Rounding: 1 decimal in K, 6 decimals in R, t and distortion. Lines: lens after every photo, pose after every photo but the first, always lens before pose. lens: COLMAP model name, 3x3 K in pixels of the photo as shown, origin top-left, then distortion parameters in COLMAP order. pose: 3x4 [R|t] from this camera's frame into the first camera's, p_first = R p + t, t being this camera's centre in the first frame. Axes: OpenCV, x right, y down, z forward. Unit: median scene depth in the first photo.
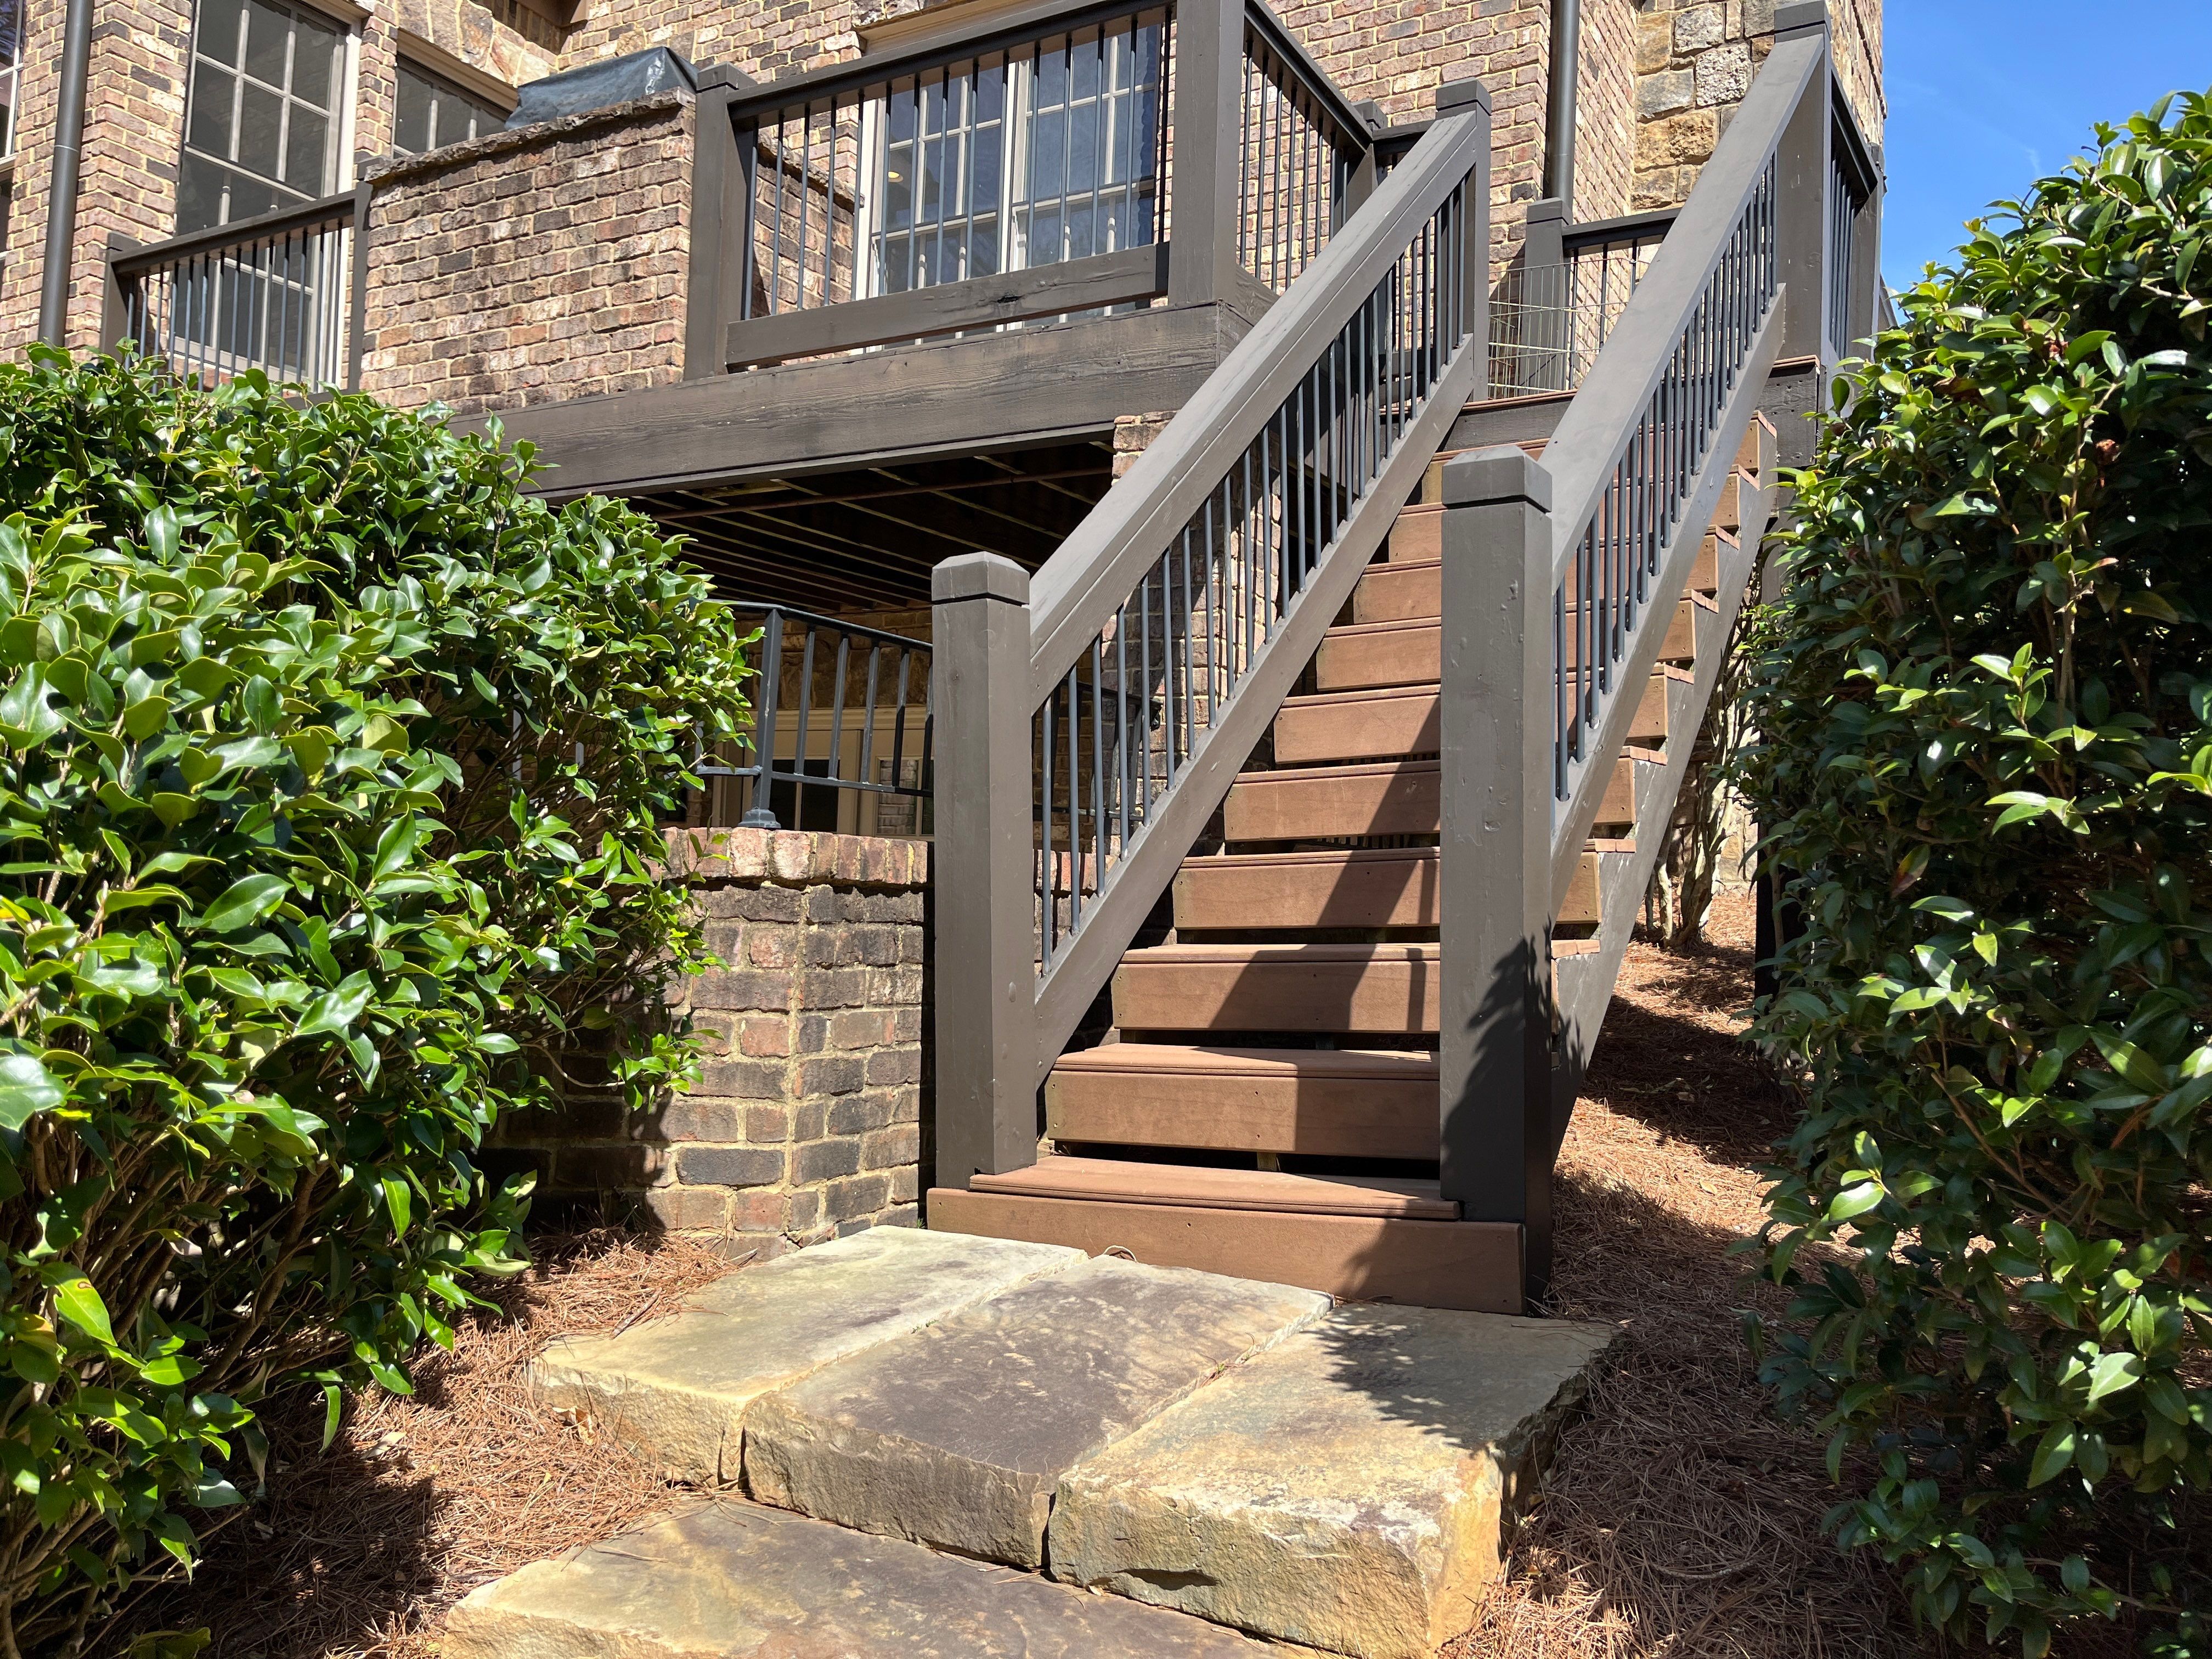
lens RADIAL K [[1670.2, 0, 1124.0], [0, 1670.2, 827.0], [0, 0, 1]] dist [0.060976, -0.076120]
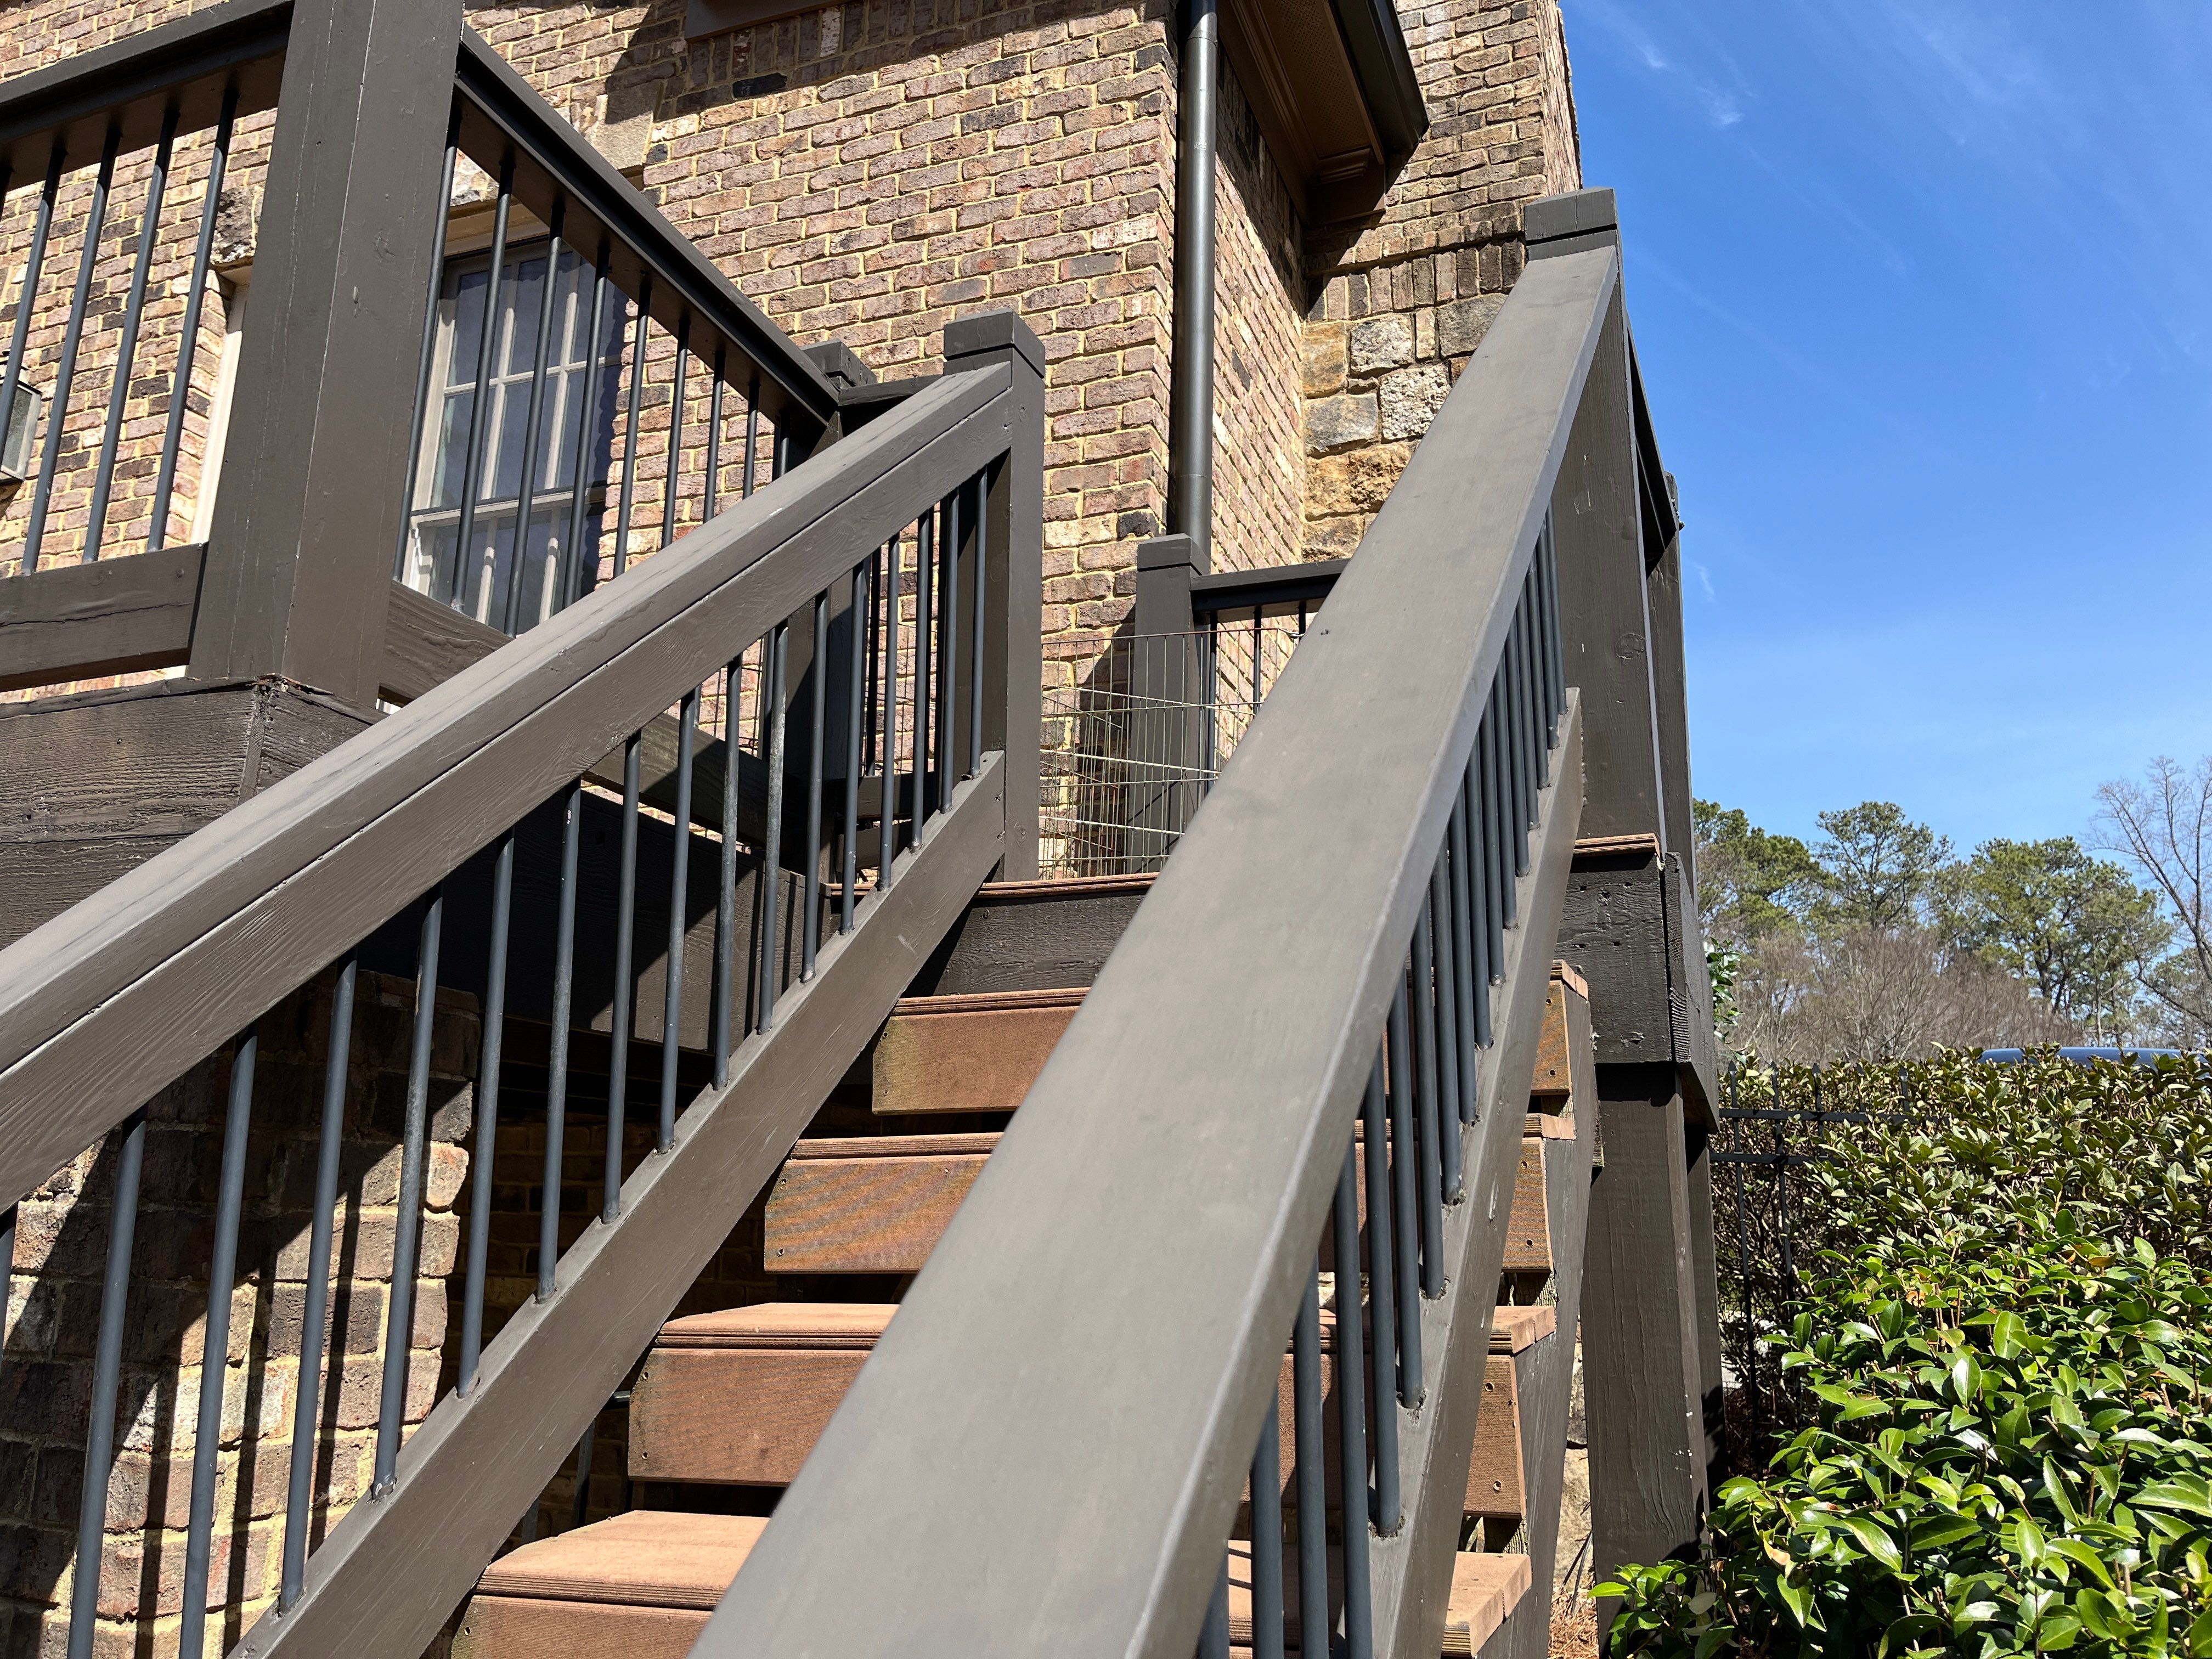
lens RADIAL K [[1670.2, 0, 1098.9], [0, 1670.2, 813.0], [0, 0, 1]] dist [0.060976, -0.076120]
pose [[0.988464, 0.026376, 0.149142, 0.145340], [0.005268, 0.978136, -0.207897, -0.150475], [-0.151364, 0.206285, 0.966714, 0.449837]]
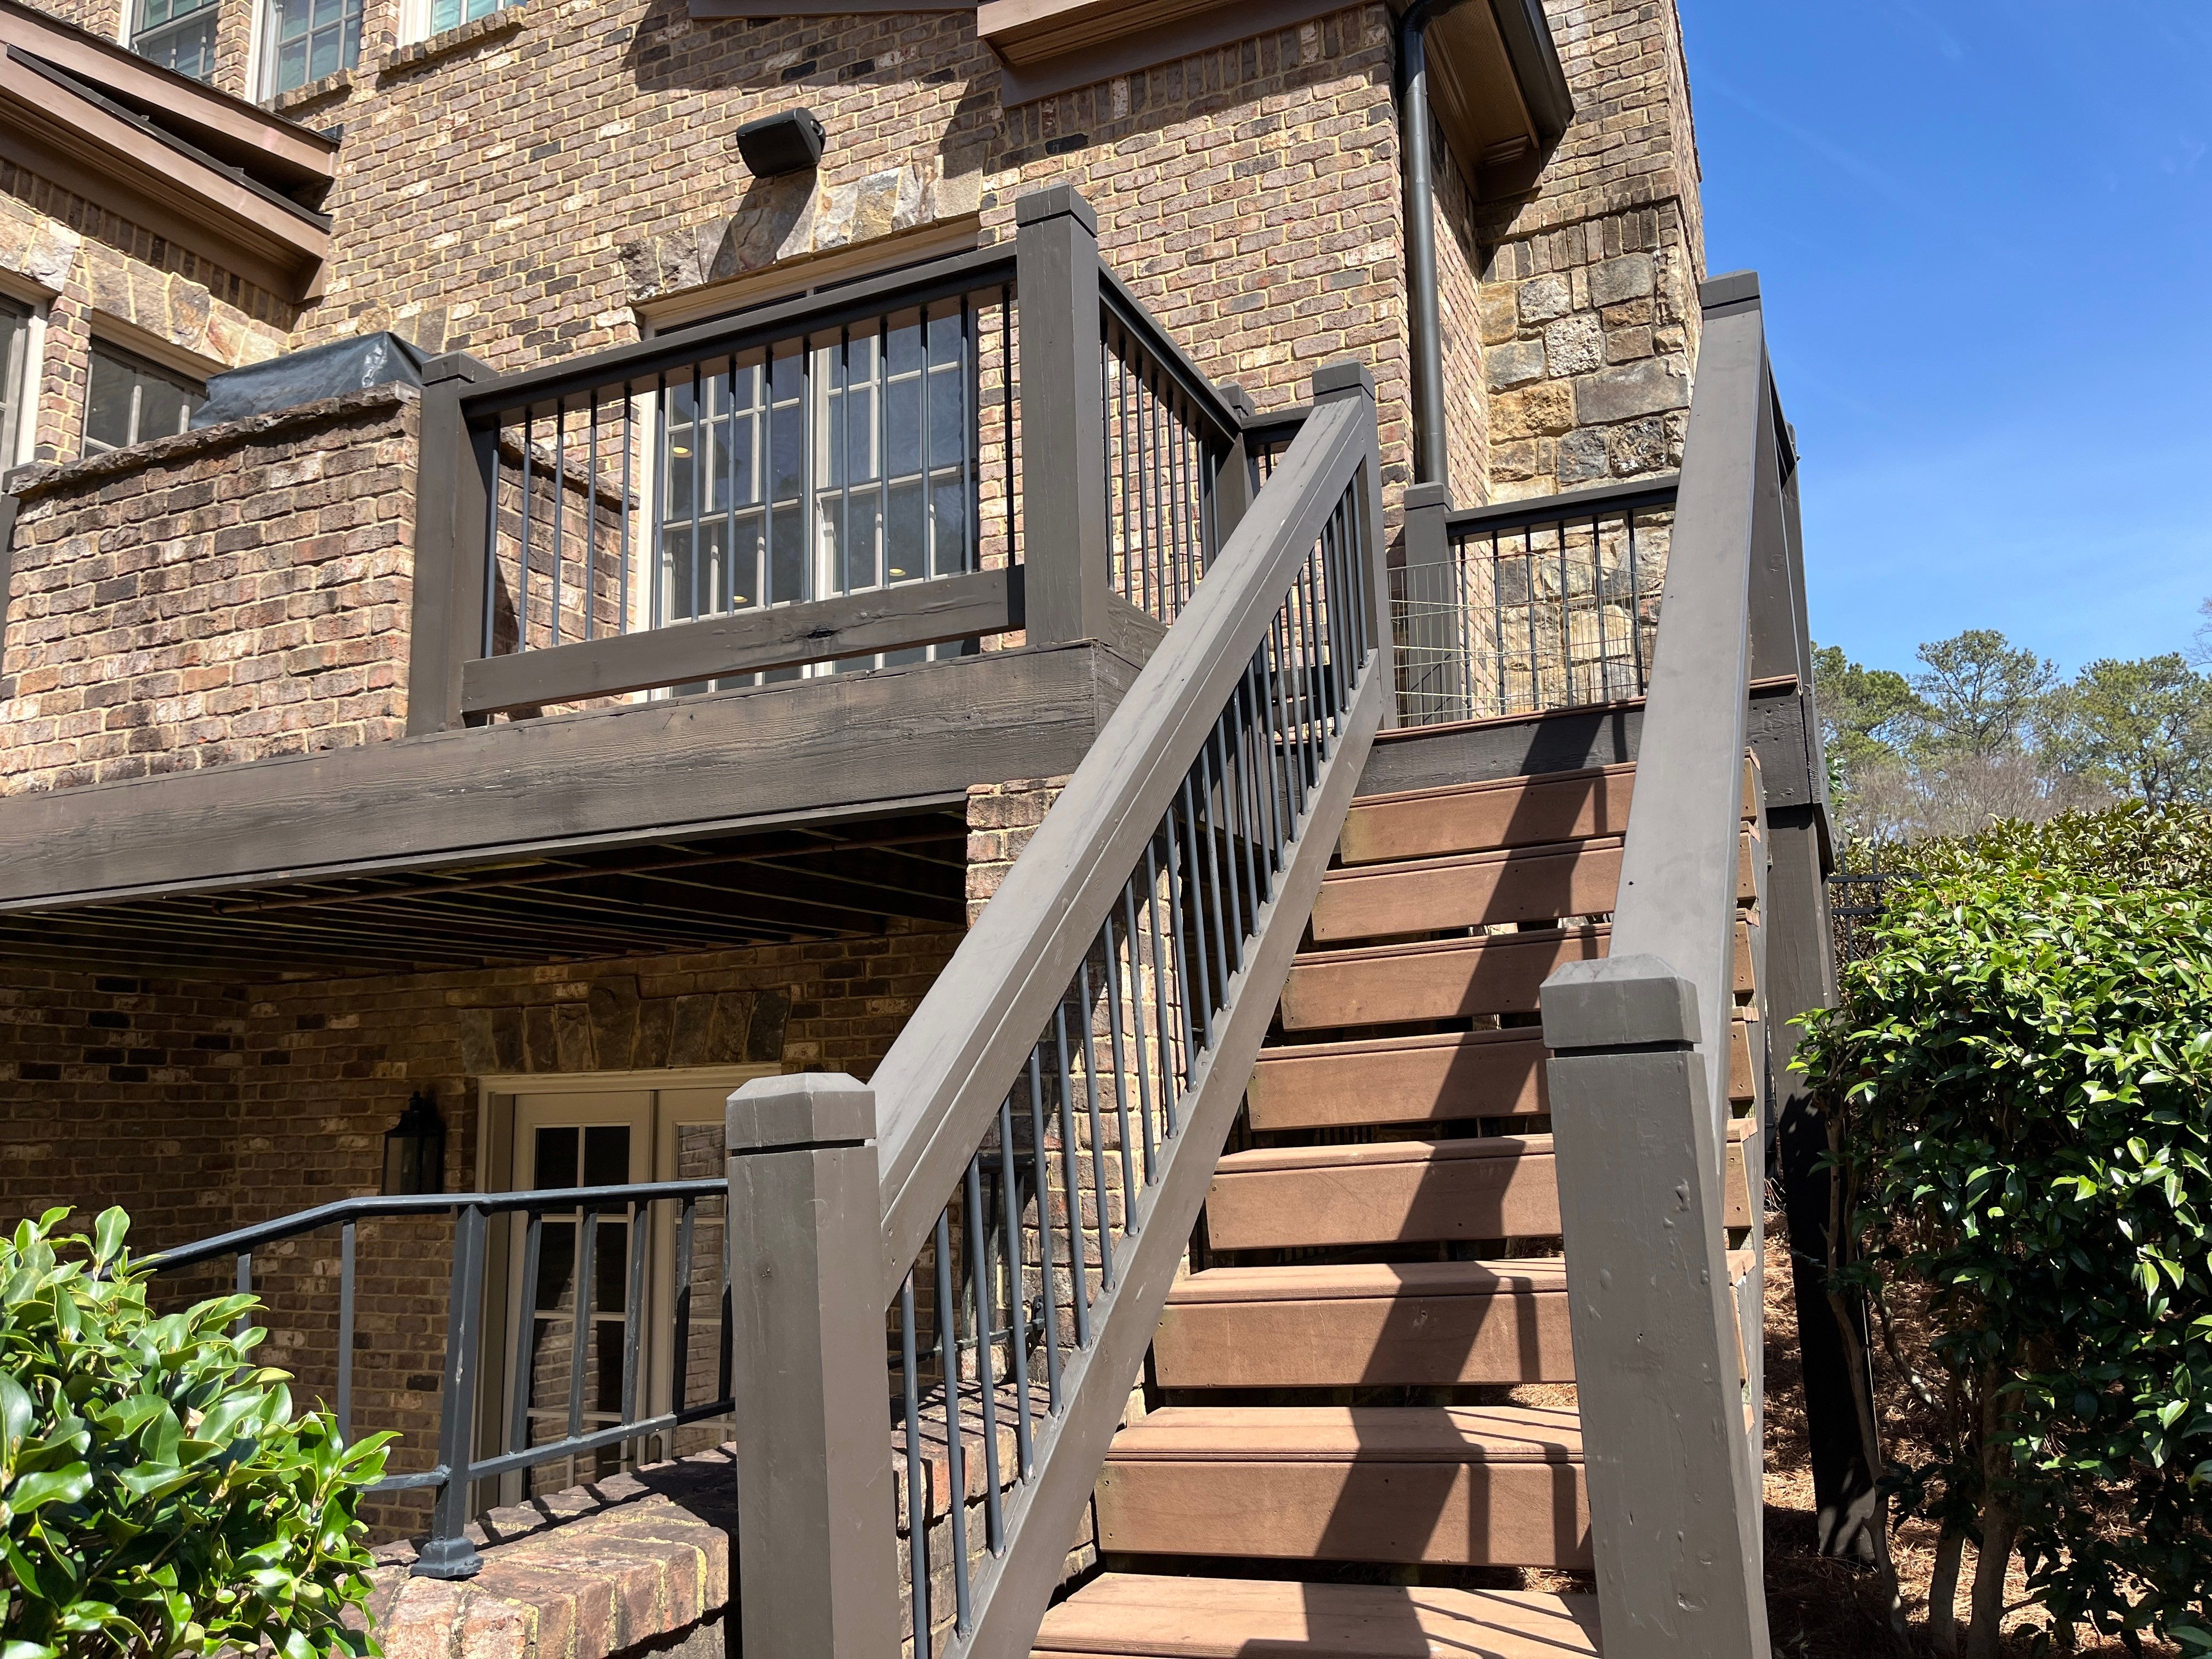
lens RADIAL K [[1670.2, 0, 1122.4], [0, 1670.2, 839.3], [0, 0, 1]] dist [0.060976, -0.076120]
pose [[0.992912, -0.044031, 0.110394, -0.015678], [0.057614, 0.990728, -0.123040, -0.092768], [-0.103953, 0.128529, 0.986242, 0.177608]]
